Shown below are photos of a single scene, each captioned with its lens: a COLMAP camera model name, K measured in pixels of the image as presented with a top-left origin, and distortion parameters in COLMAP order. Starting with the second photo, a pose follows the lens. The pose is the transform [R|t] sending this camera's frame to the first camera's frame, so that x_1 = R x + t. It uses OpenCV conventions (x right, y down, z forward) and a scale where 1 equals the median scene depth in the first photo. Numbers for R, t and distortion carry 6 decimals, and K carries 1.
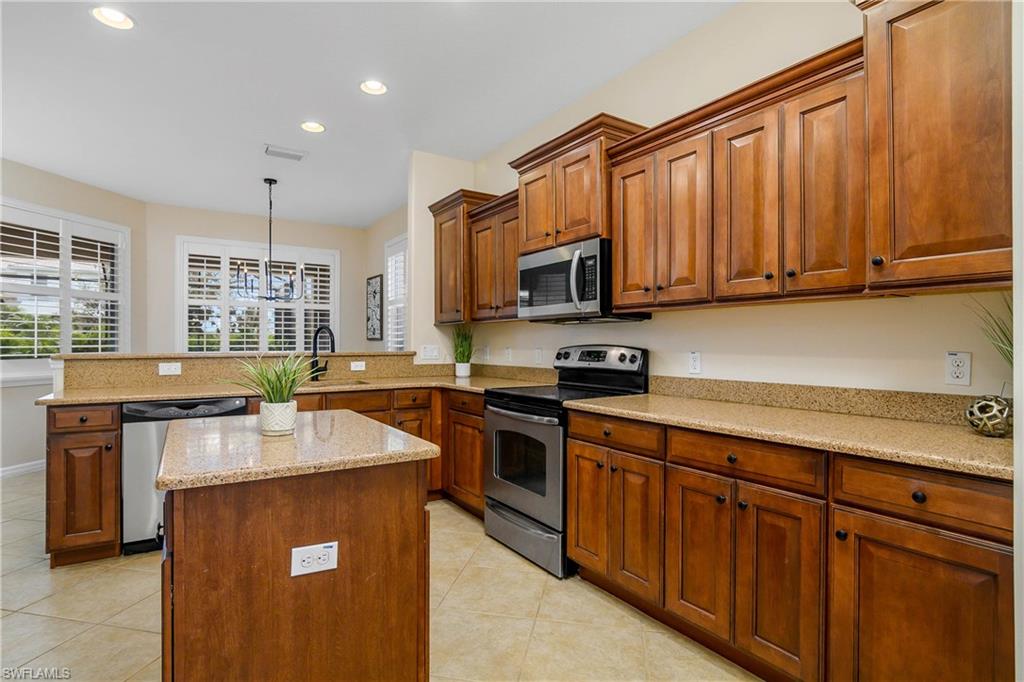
lens RADIAL K [[508.5, 0, 507.3], [0, 508.5, 343.2], [0, 0, 1]] dist [-0.025598, 0.000073]
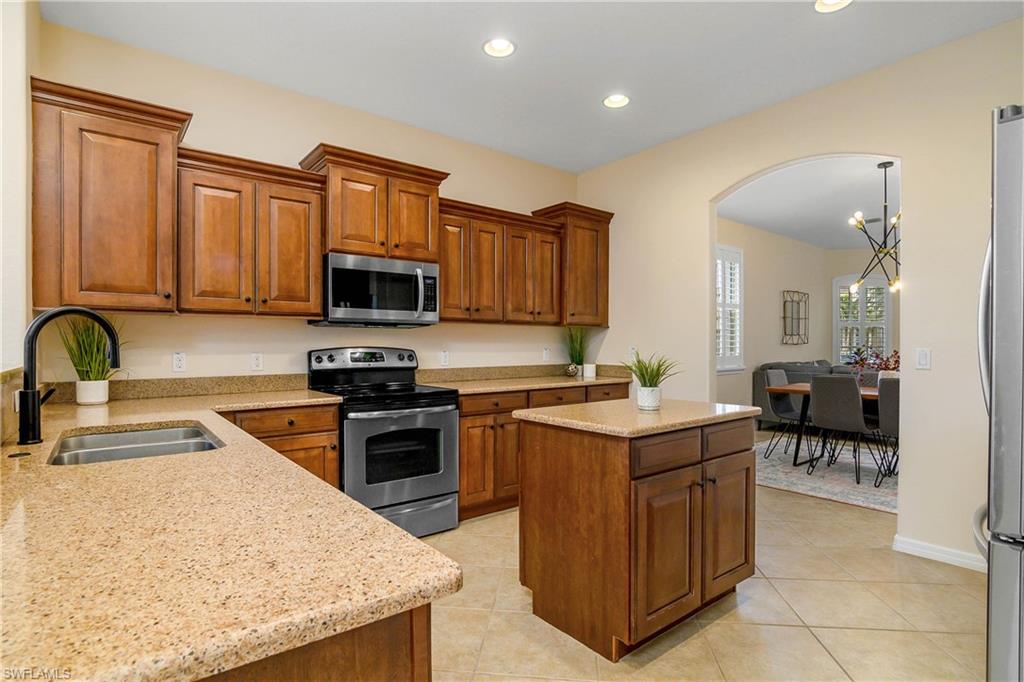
lens RADIAL K [[508.5, 0, 507.3], [0, 508.5, 343.2], [0, 0, 1]] dist [-0.025598, 0.000073]
pose [[-0.104392, 0.005068, 0.994523, -0.927632], [0.001888, 0.999986, -0.004898, 0.000699], [-0.994534, 0.001367, -0.104400, 0.784370]]
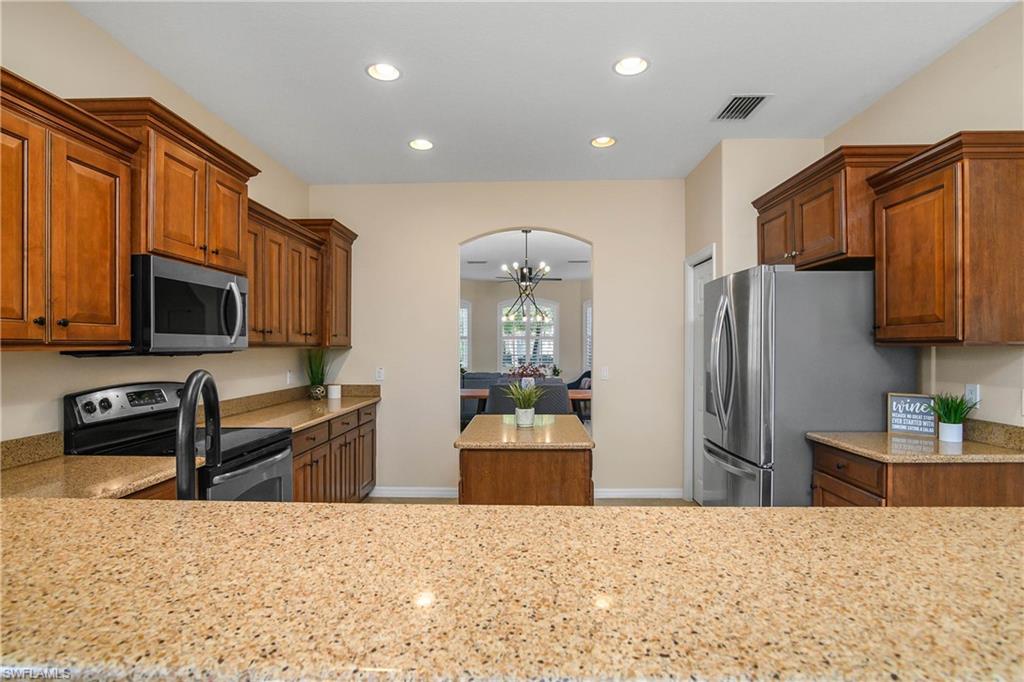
lens RADIAL K [[508.5, 0, 507.3], [0, 508.5, 343.2], [0, 0, 1]] dist [-0.025598, 0.000073]
pose [[-0.827112, 0.006031, 0.562004, -0.712418], [0.003635, 0.999979, -0.005381, -0.051697], [-0.562025, -0.002408, -0.827117, 1.284670]]
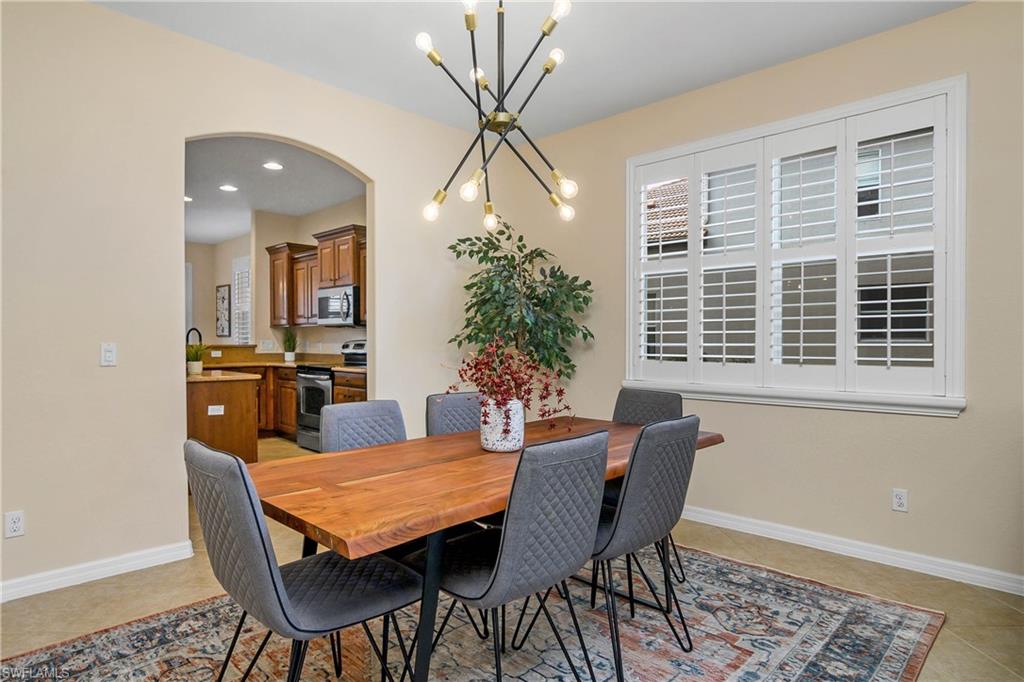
lens RADIAL K [[569.7, 0, 513.0], [0, 569.7, 349.6], [0, 0, 1]] dist [-0.031803, -0.000133]
pose [[0.972726, -0.002627, 0.231941, 0.225020], [-0.001127, 0.999871, 0.016051, 0.004079], [-0.231953, -0.015875, 0.972598, -1.076280]]
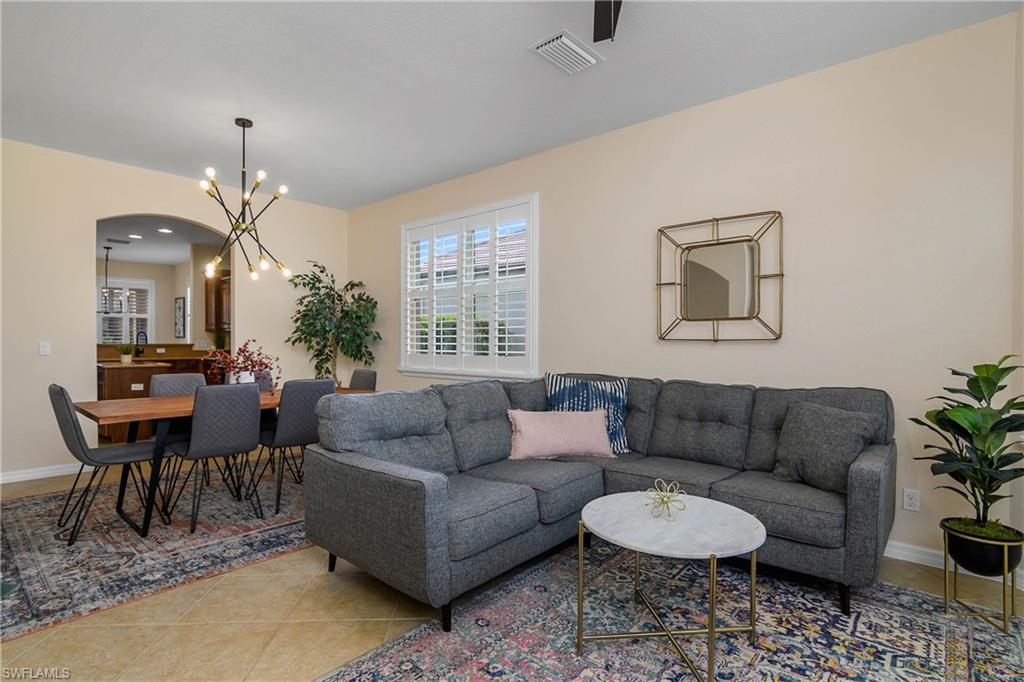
lens RADIAL K [[508.5, 0, 507.3], [0, 508.5, 343.2], [0, 0, 1]] dist [-0.025598, 0.000073]
pose [[0.962290, 0.001892, 0.272020, 0.634585], [-0.003186, 0.999986, 0.004316, 0.002067], [-0.272008, -0.005020, 0.962282, -1.691978]]
